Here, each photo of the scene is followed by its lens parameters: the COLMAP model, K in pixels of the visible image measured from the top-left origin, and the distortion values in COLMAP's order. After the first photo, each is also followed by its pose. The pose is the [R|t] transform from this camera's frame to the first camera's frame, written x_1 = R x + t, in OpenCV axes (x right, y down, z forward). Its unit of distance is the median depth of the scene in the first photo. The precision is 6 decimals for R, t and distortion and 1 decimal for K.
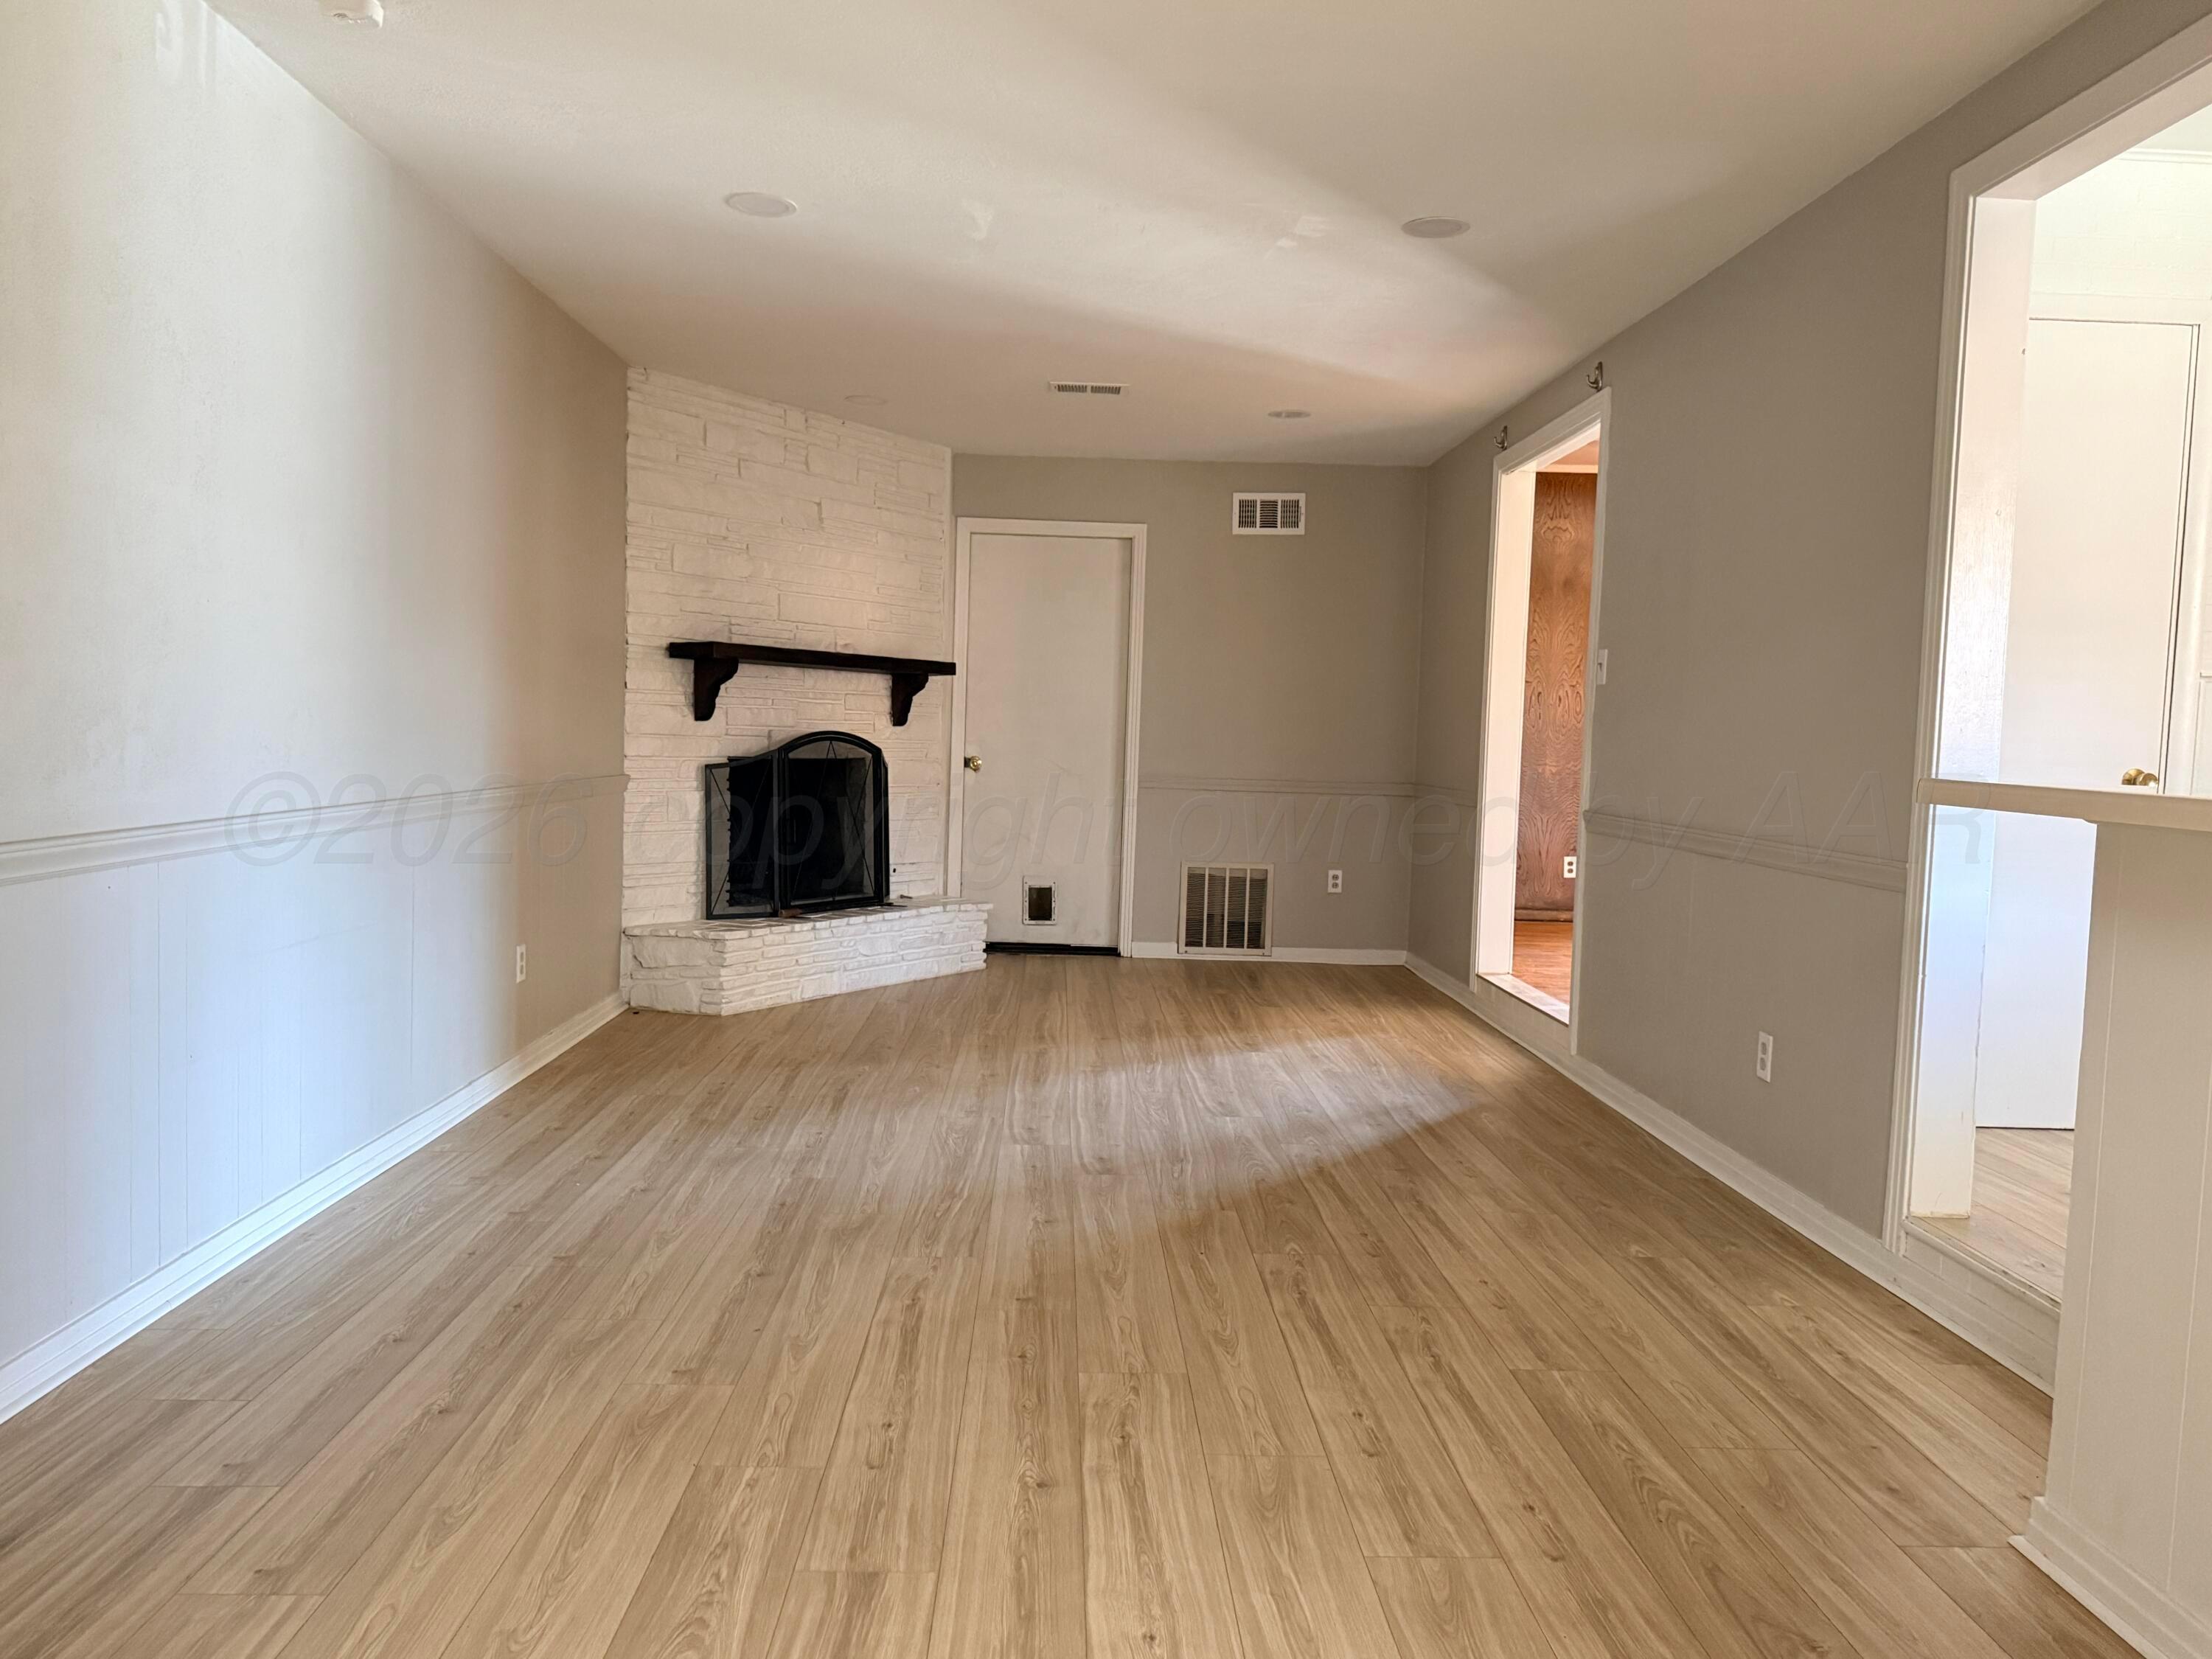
lens RADIAL K [[1674.9, 0, 1106.0], [0, 1674.9, 829.5], [0, 0, 1]] dist [0.136993, -0.252361]
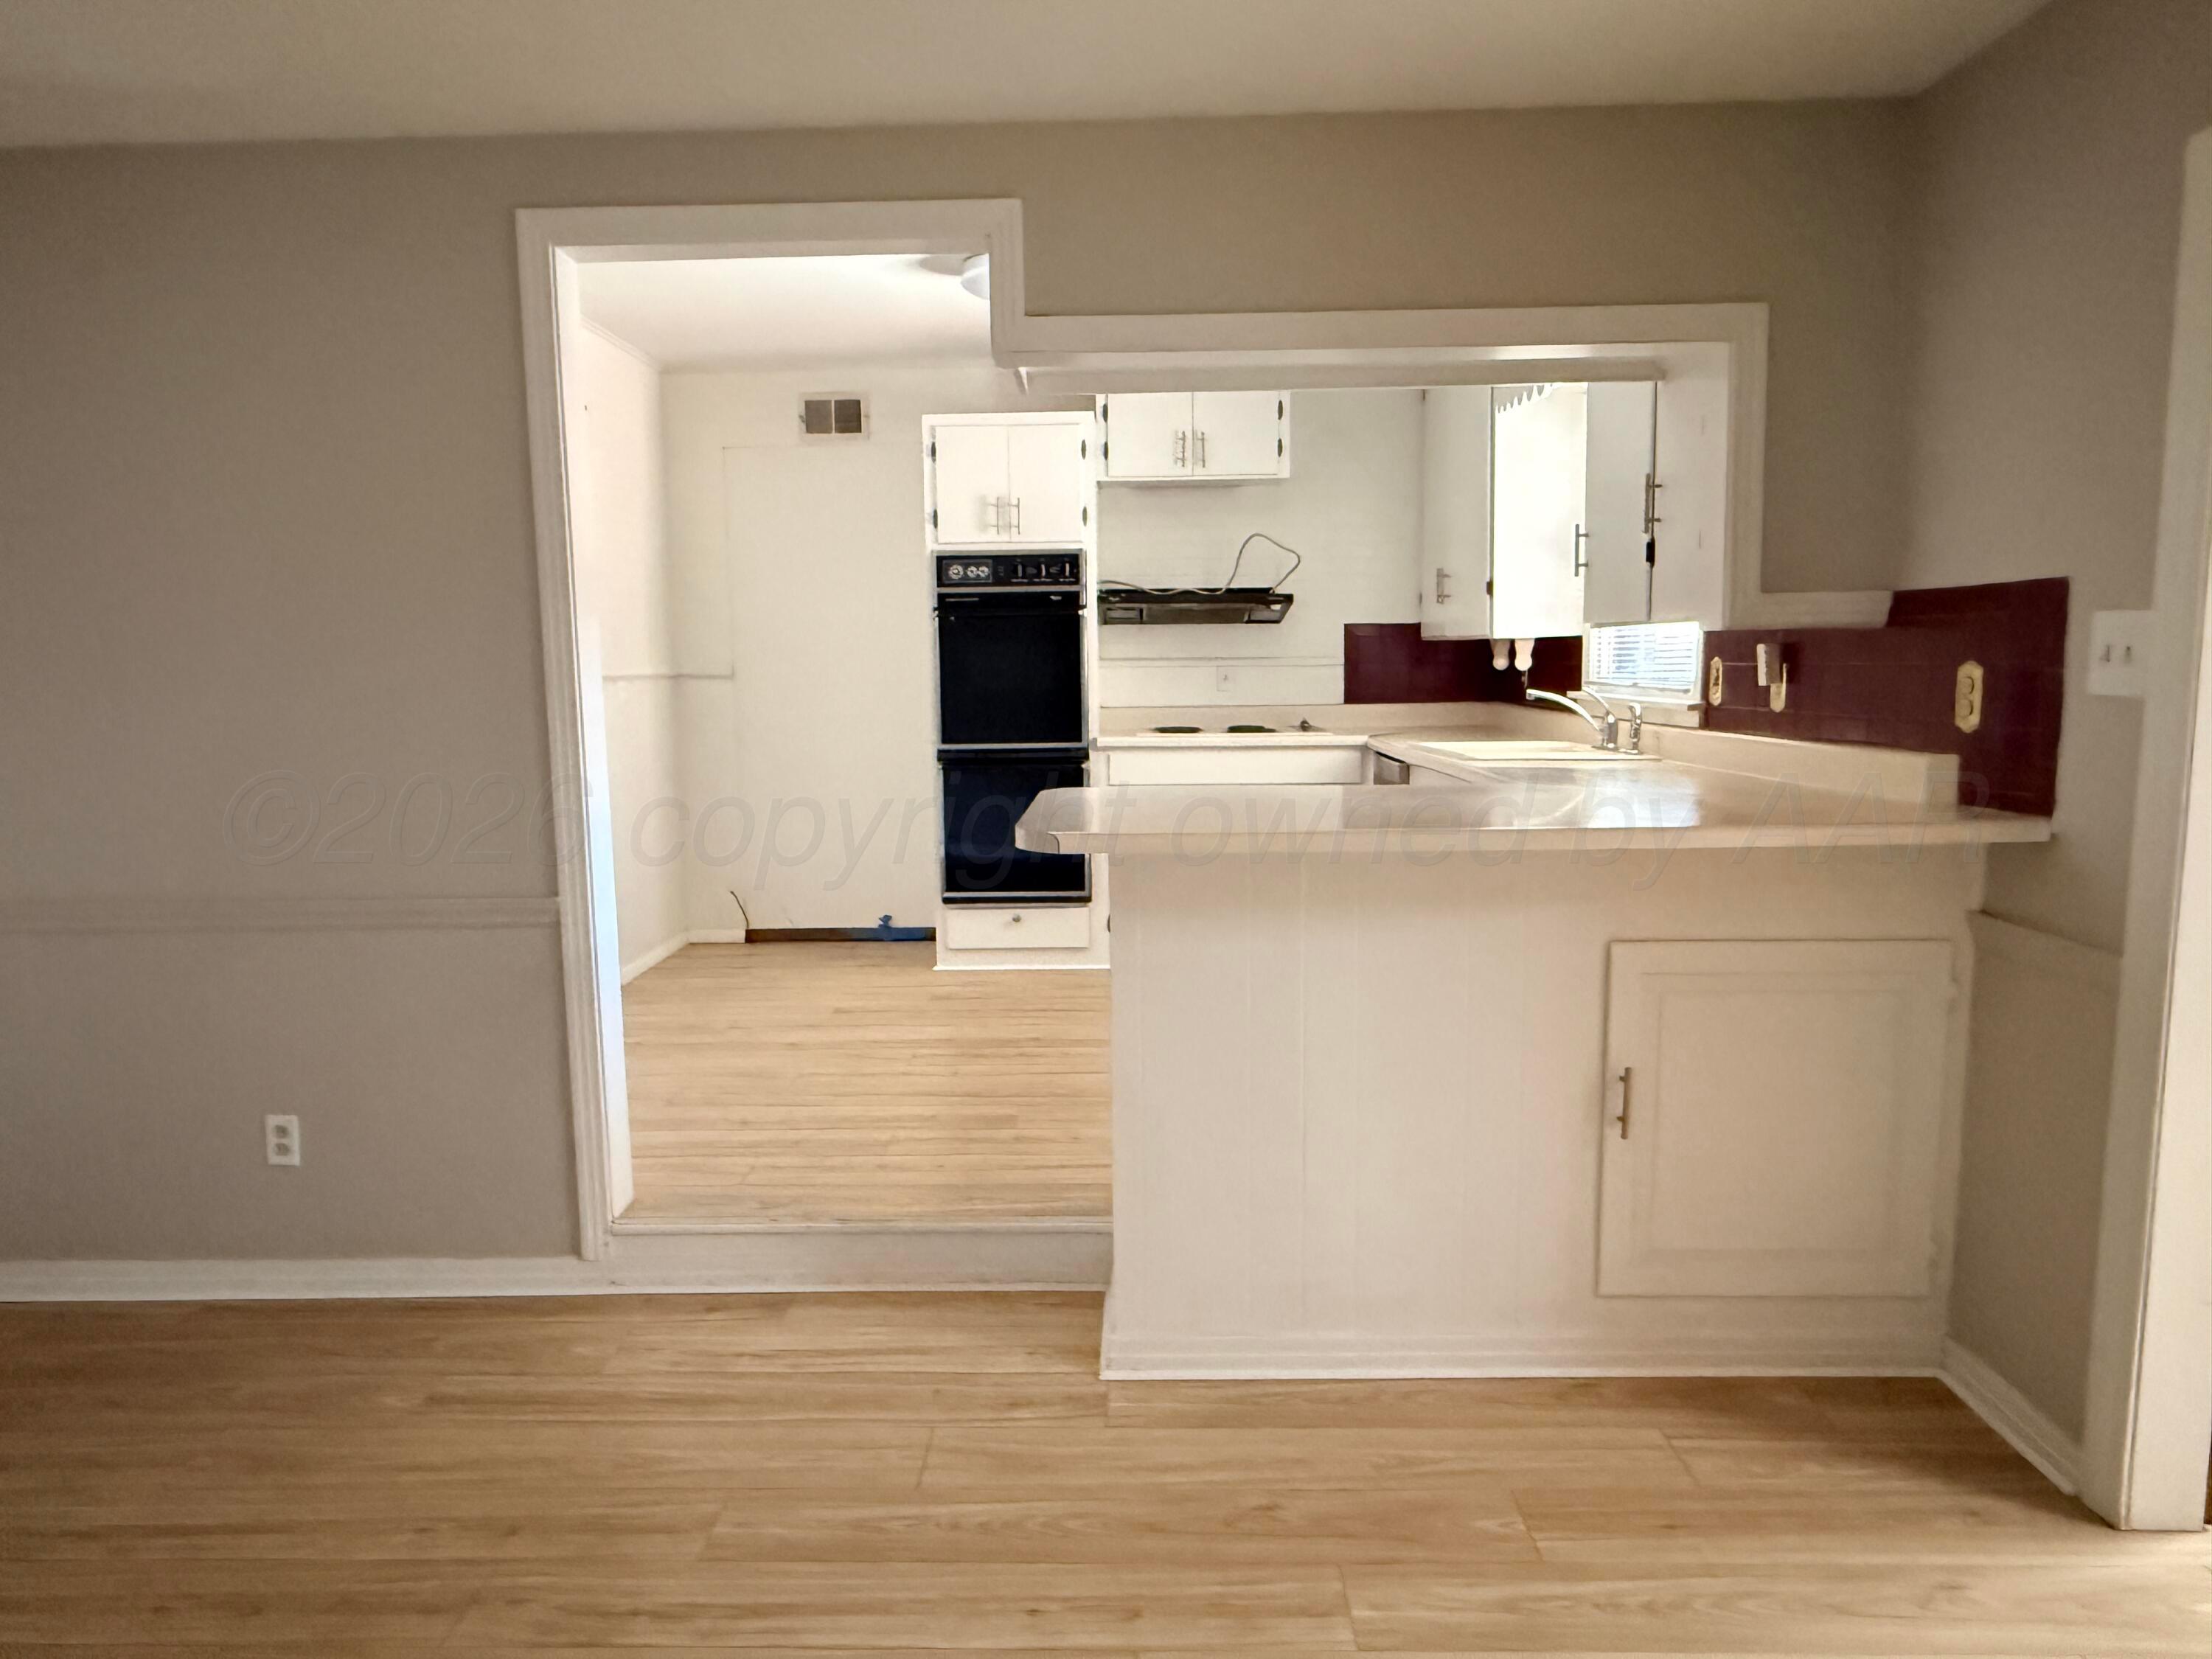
lens RADIAL K [[1417.2, 0, 1106.0], [0, 1417.2, 829.5], [0, 0, 1]] dist [0.003554, 0.000258]
pose [[0.052113, -0.152363, 0.986950, -0.217808], [0.075302, 0.986079, 0.148252, -0.076202], [-0.995798, 0.066593, 0.062861, 0.379289]]
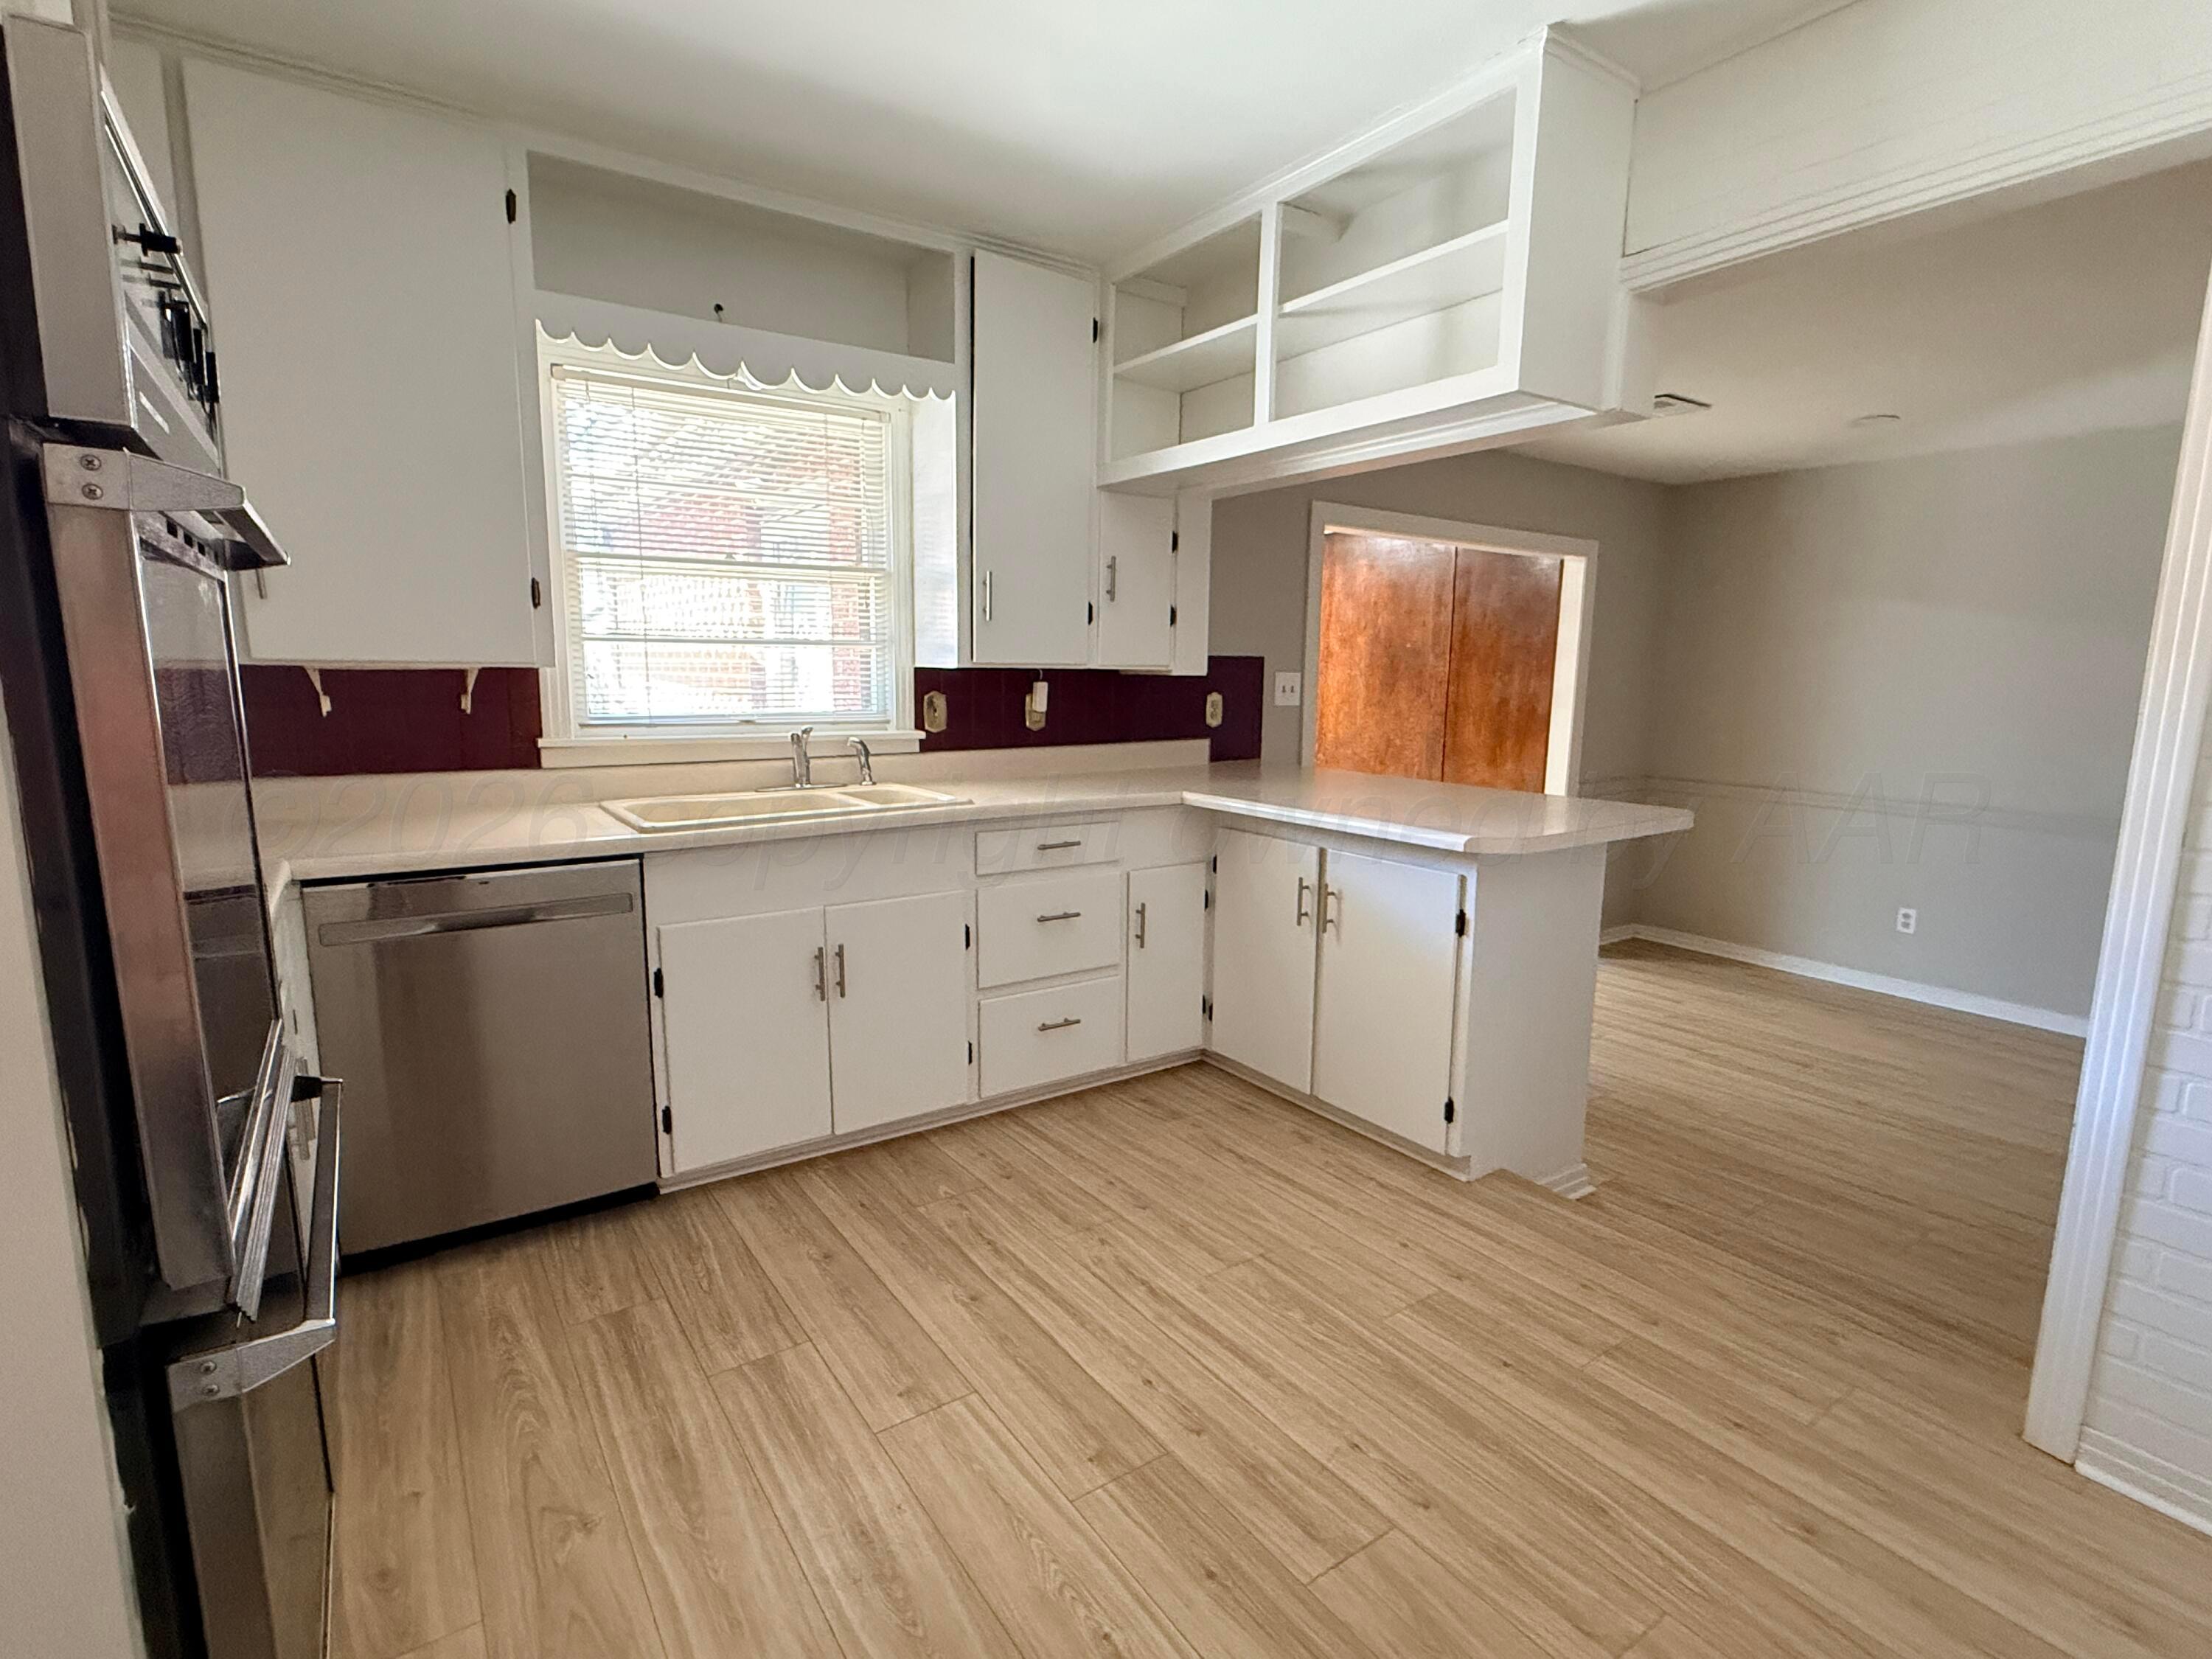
lens RADIAL K [[1082.4, 0, 1104.1], [0, 1082.4, 830.5], [0, 0, 1]] dist [0.002584, 0.000238]
pose [[-0.843377, 0.040288, -0.535809, 0.705409], [-0.069711, 0.980553, 0.183457, -0.078024], [0.532780, 0.192075, -0.824168, 0.698338]]
